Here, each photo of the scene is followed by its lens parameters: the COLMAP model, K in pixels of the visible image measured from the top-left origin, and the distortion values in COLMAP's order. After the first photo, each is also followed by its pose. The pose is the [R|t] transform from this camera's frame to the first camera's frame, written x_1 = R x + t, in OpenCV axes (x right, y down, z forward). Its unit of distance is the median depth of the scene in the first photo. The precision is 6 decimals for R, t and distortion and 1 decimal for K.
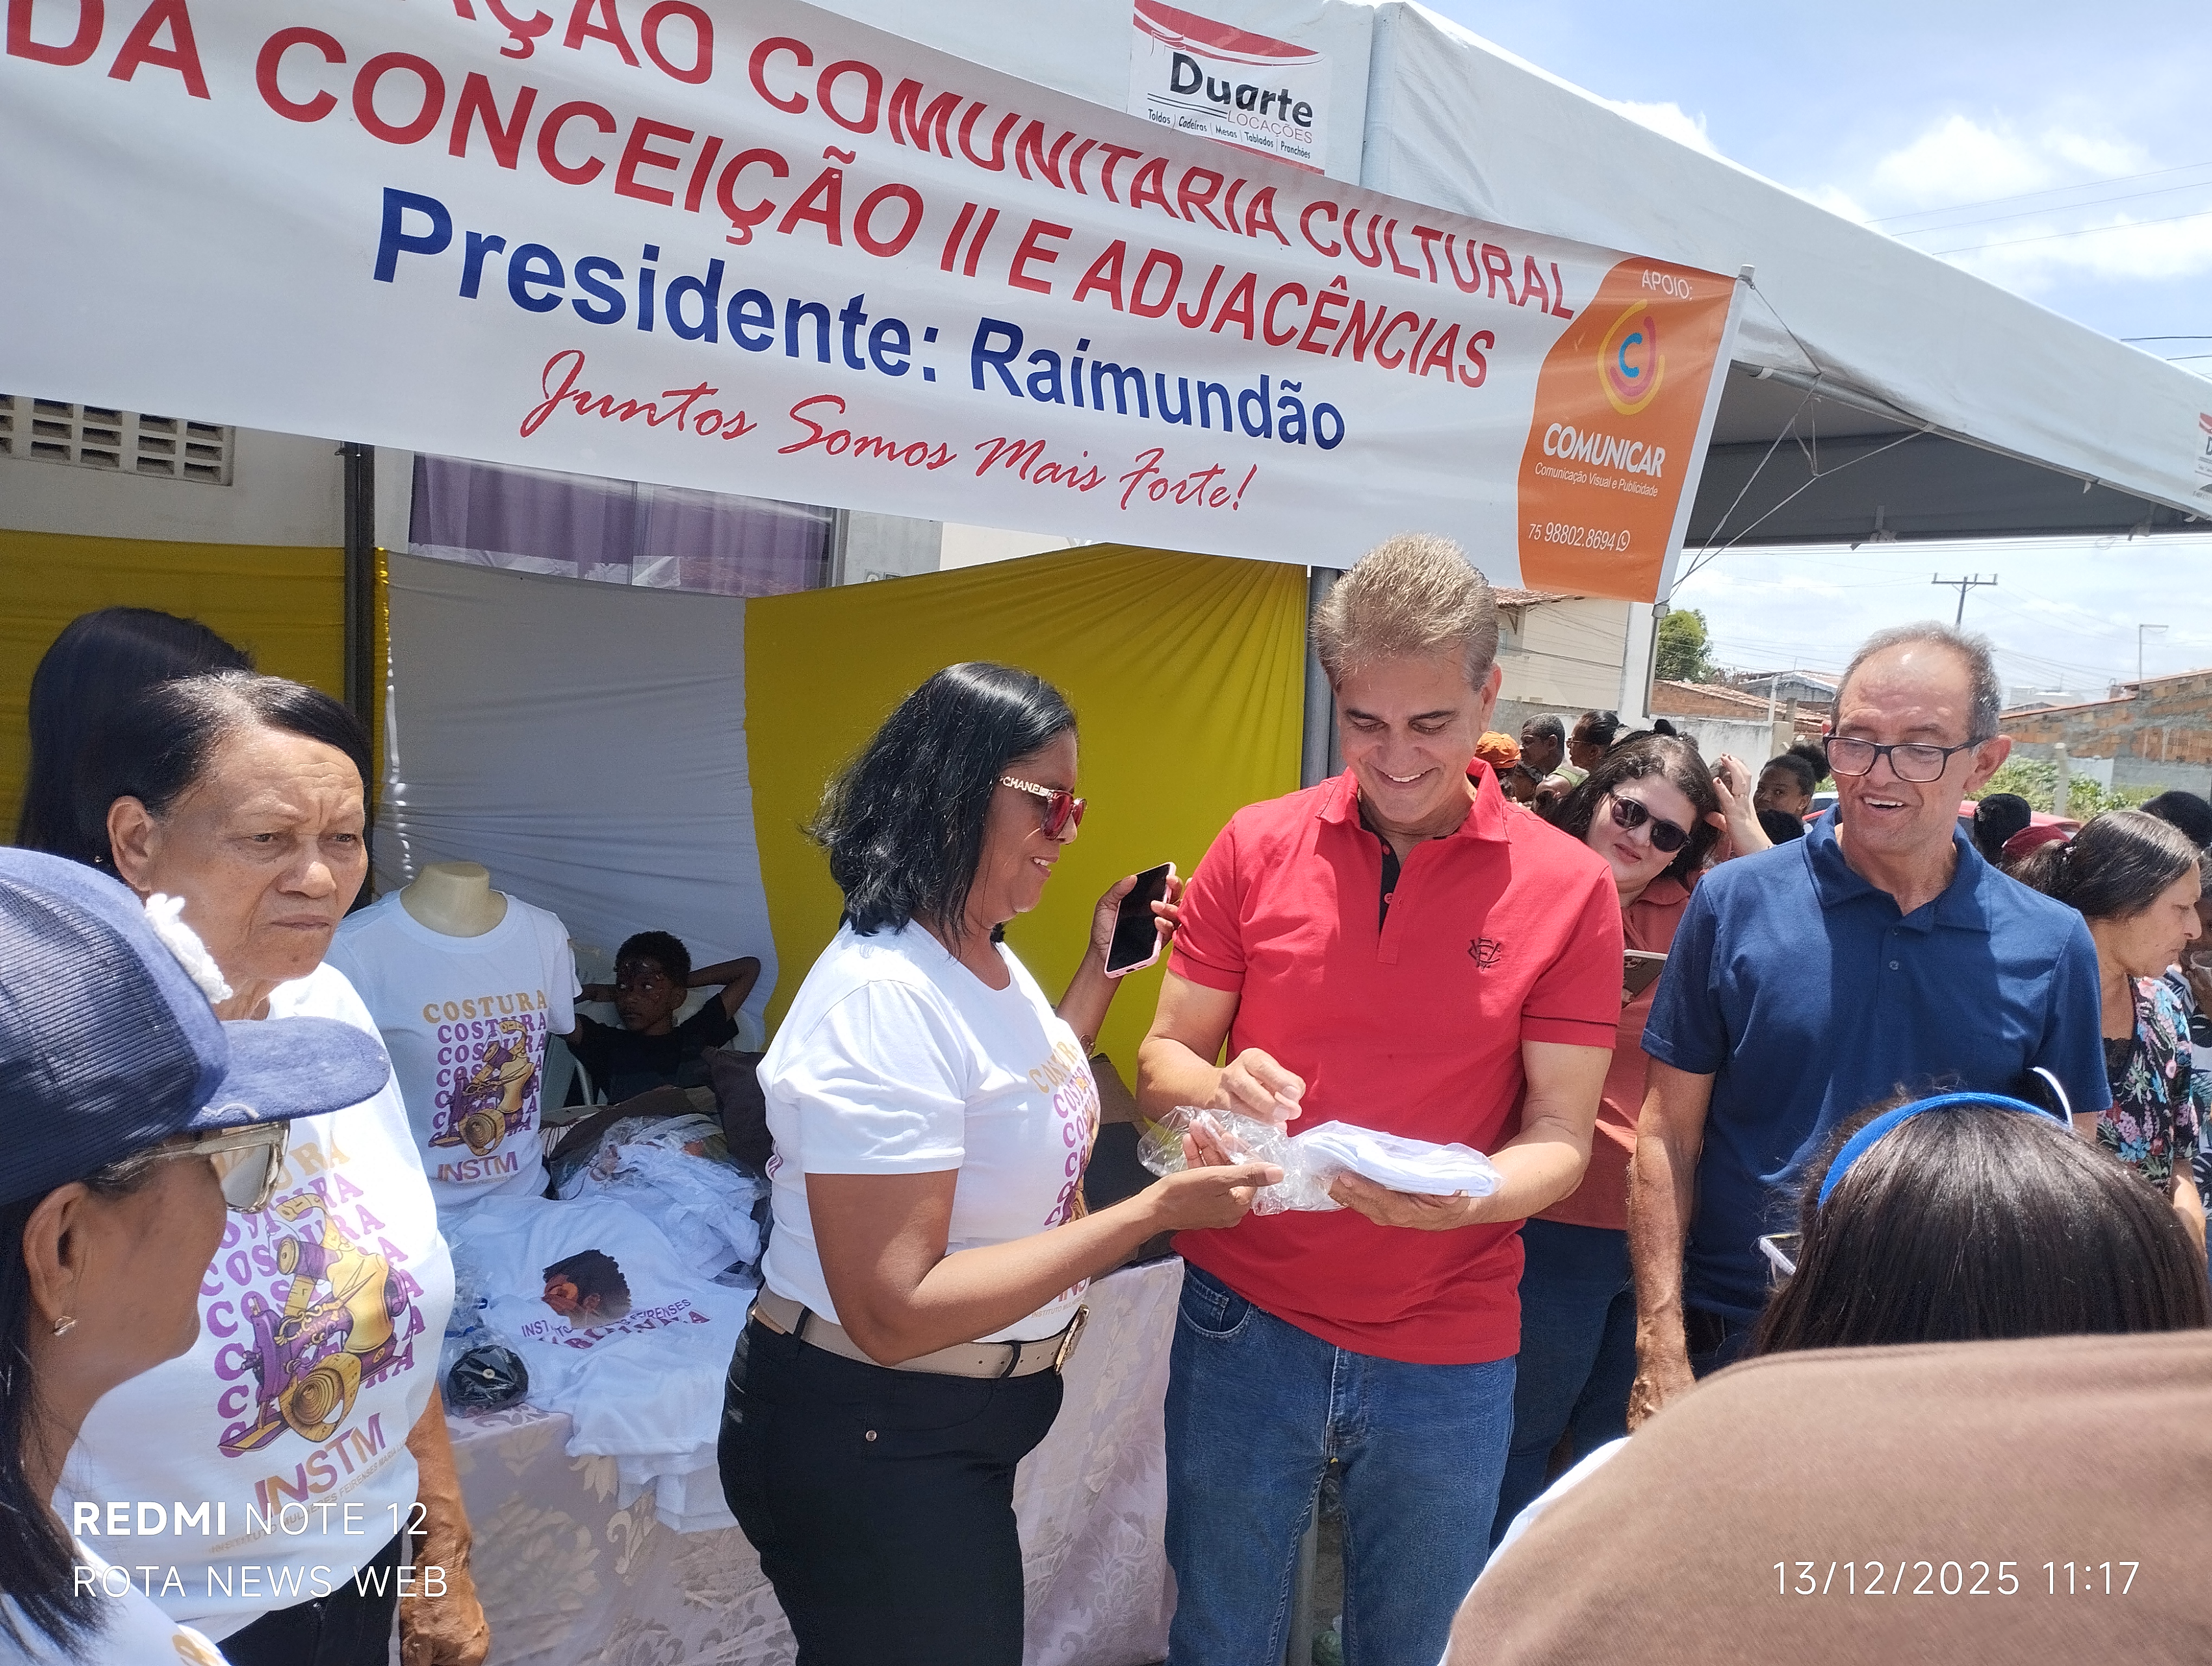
lens RADIAL K [[1840.0, 0, 1130.8], [0, 1840.0, 805.1], [0, 0, 1]] dist [0.106958, -0.137293]
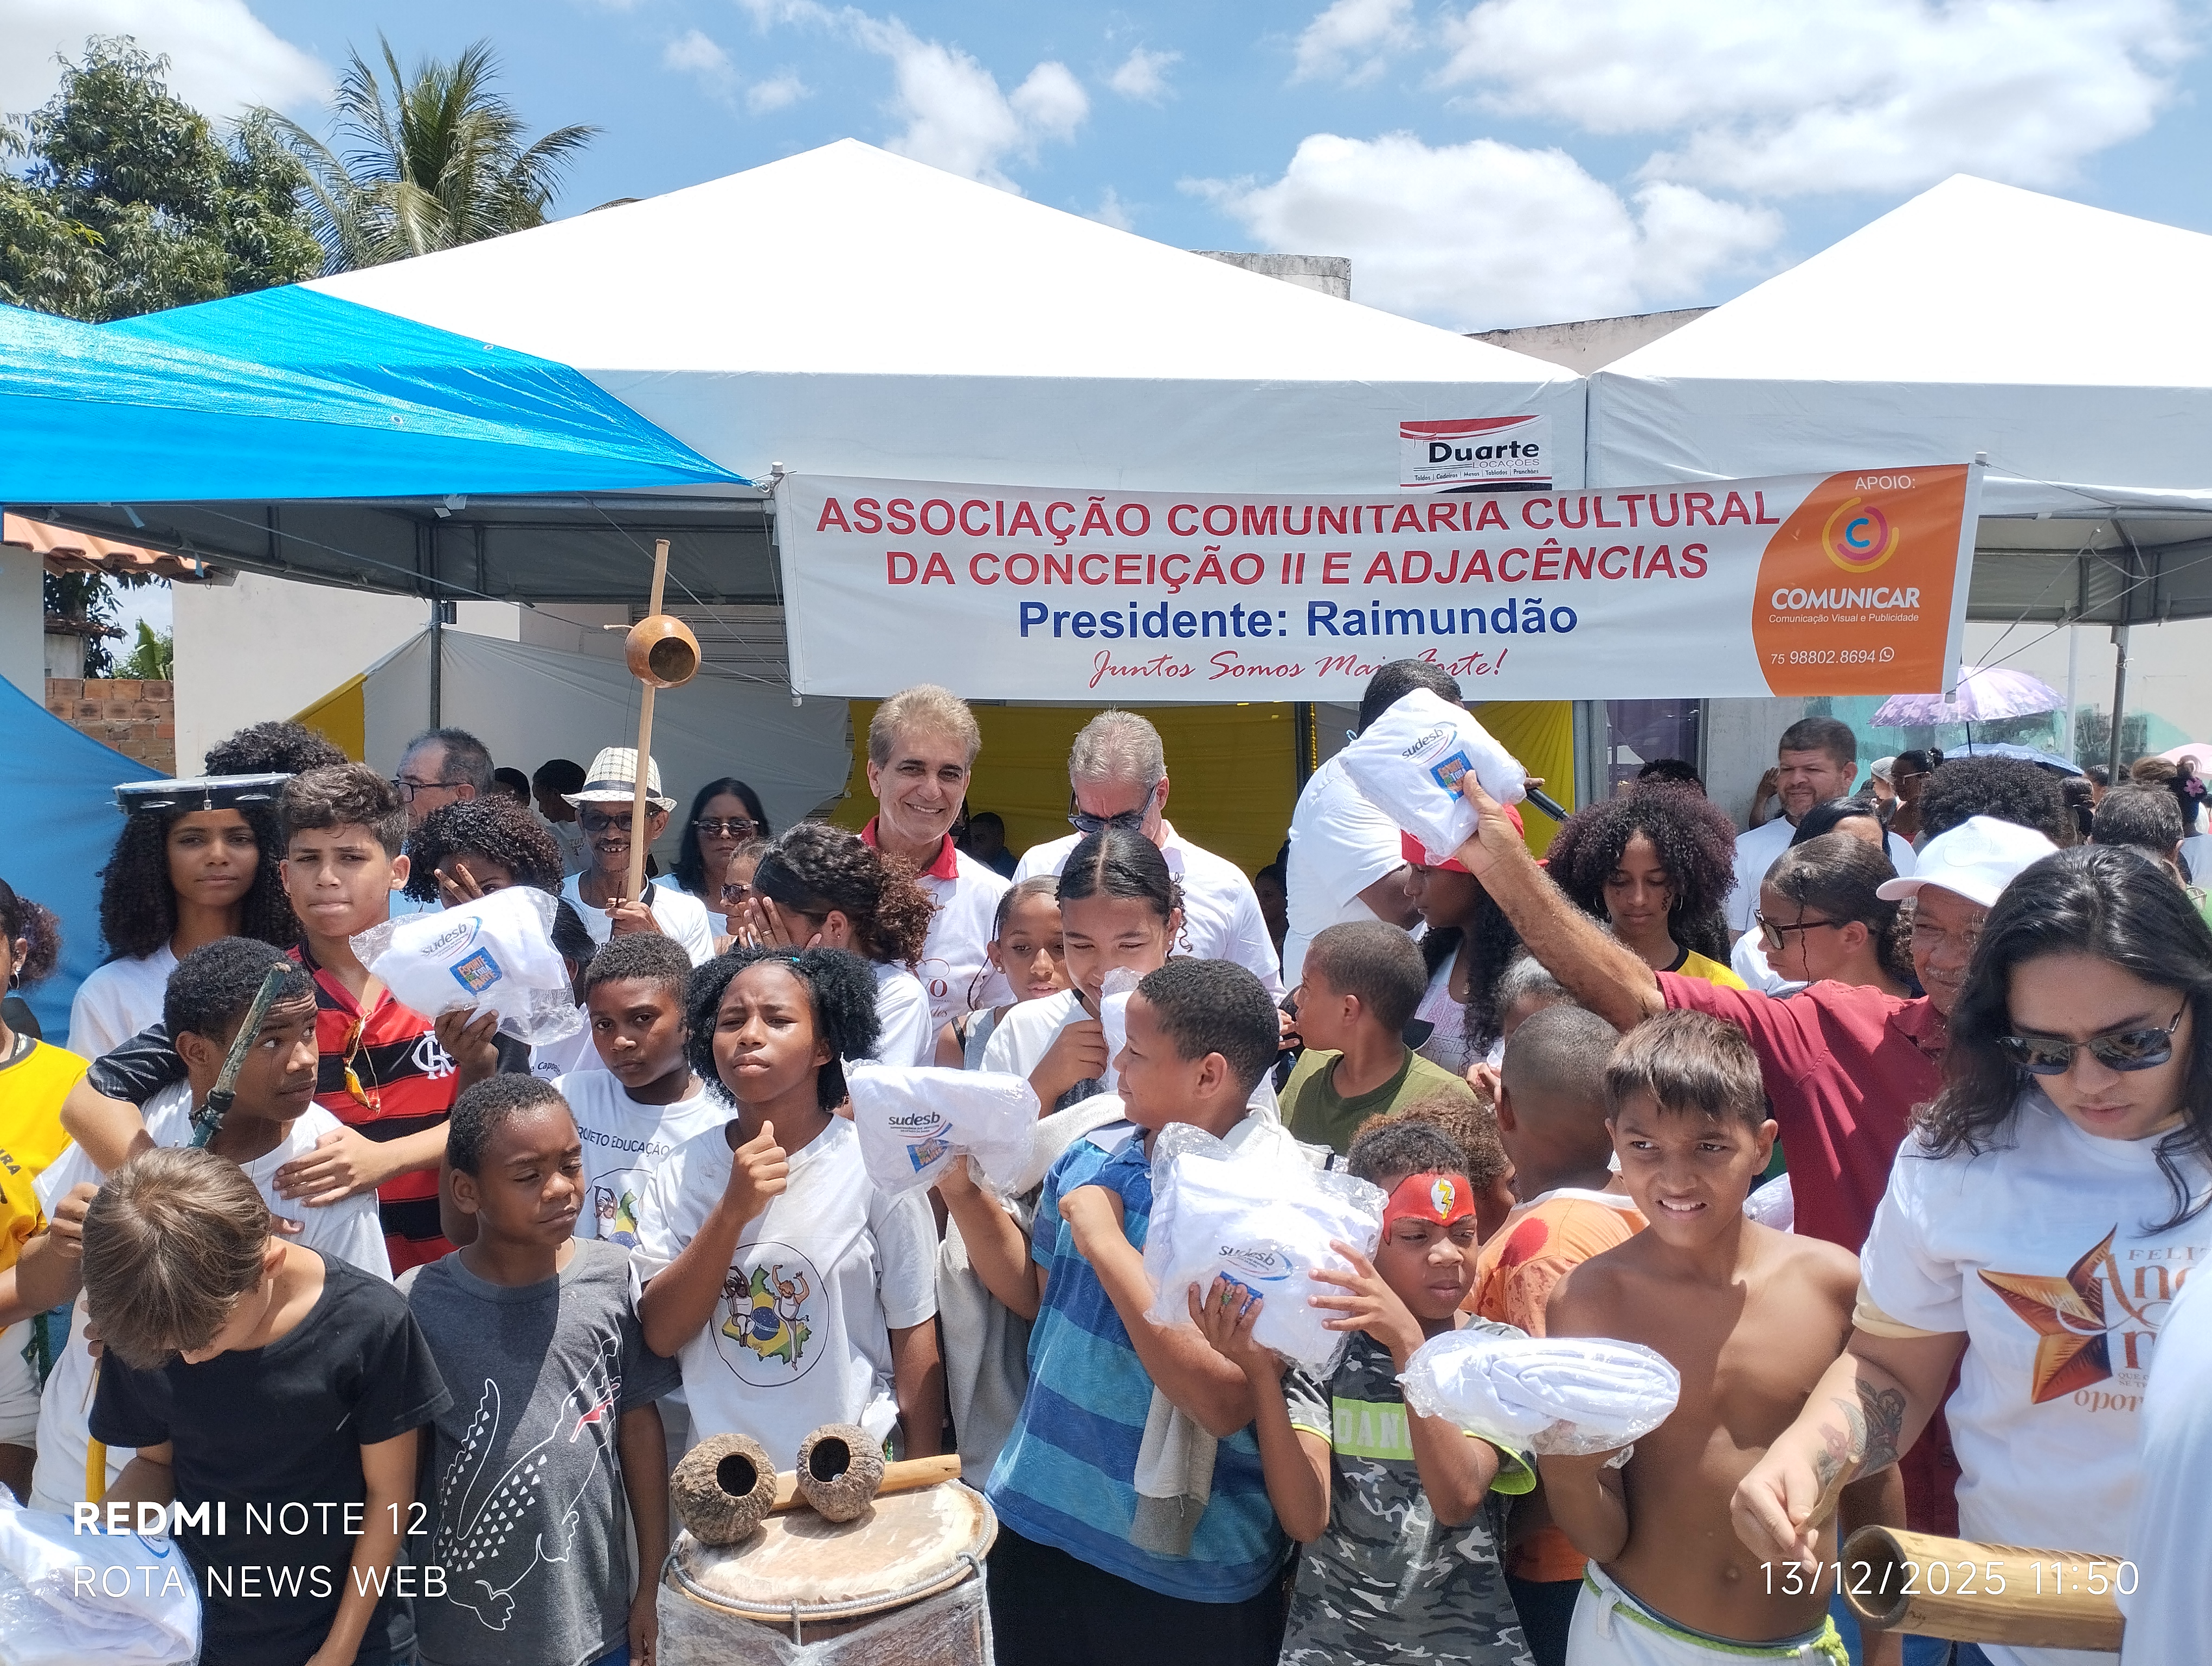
lens RADIAL K [[1840.0, 0, 1159.9], [0, 1840.0, 769.8], [0, 0, 1]] dist [0.106958, -0.137293]
pose [[0.799971, -0.043295, -0.598475, 0.923320], [0.008212, 0.998090, -0.061228, 0.039202], [0.599983, 0.044066, 0.798798, -0.652758]]
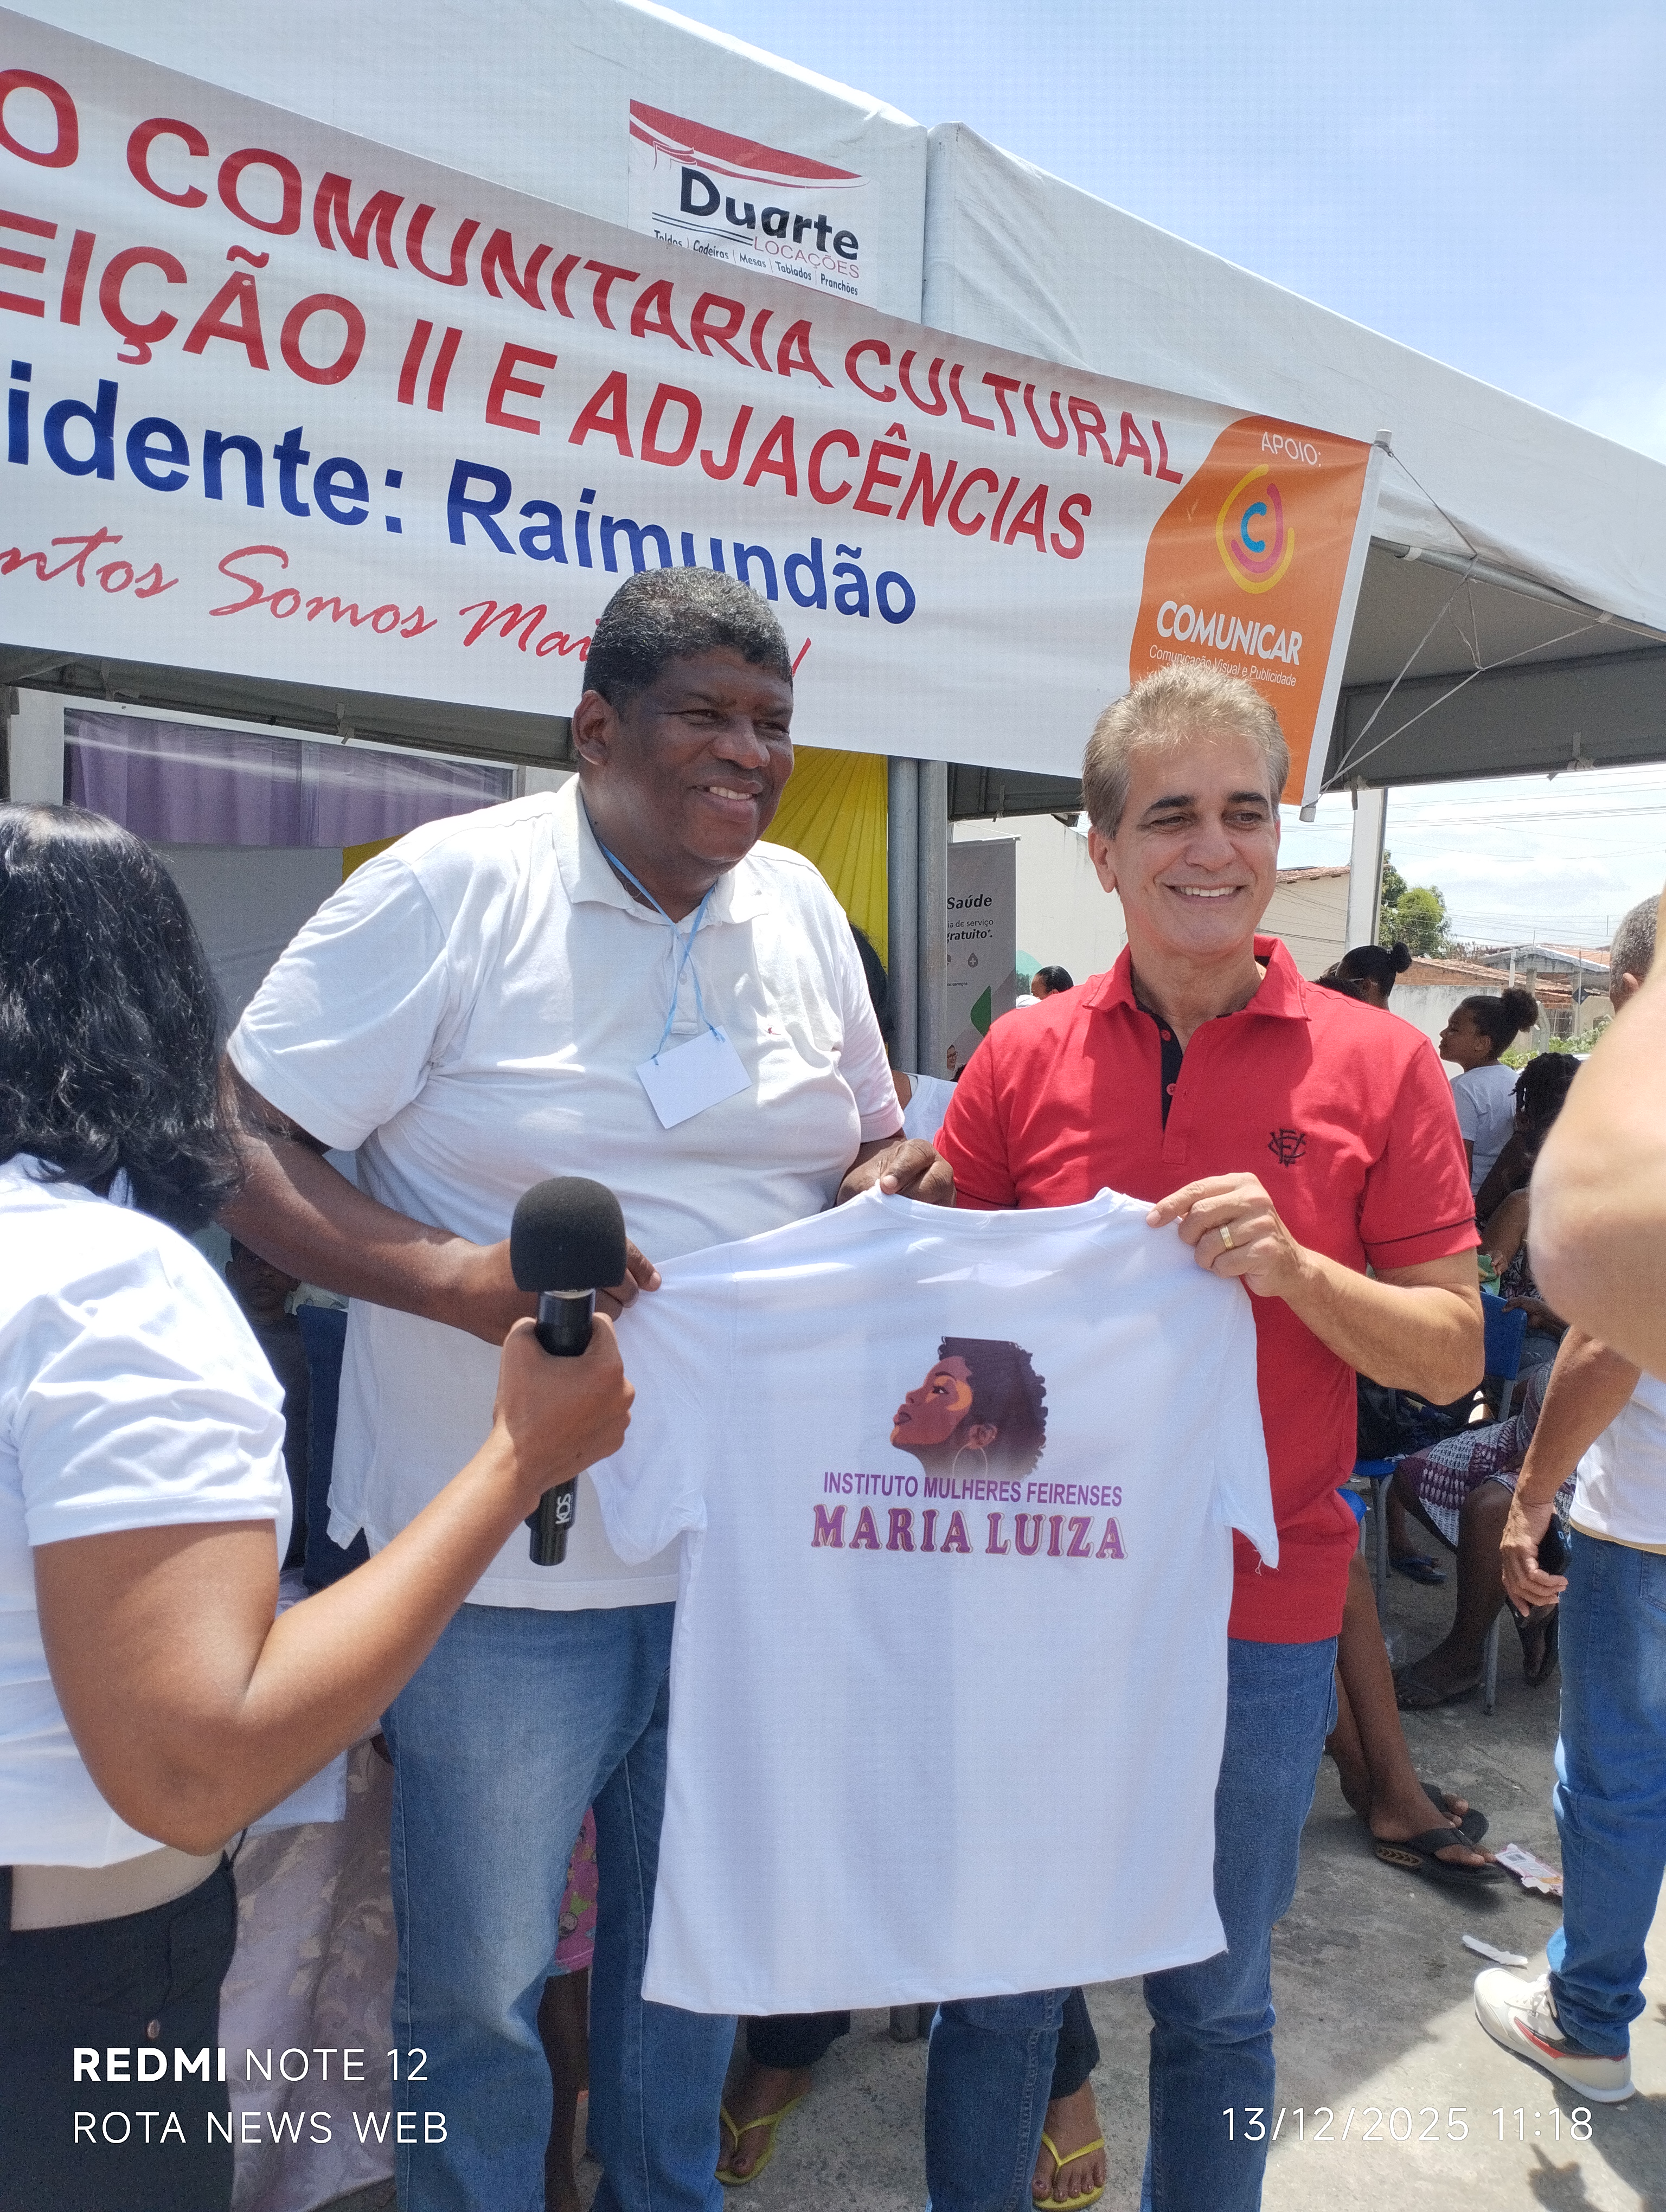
lens RADIAL K [[1840.0, 0, 866.0], [0, 1840.0, 1093.2], [0, 0, 1]] dist [0.106958, -0.137293]
pose [[0.999100, -0.040772, -0.011718, 0.103867], [0.040627, 0.999098, -0.012367, 0.050130], [0.012211, 0.011880, 0.999855, 0.120455]]
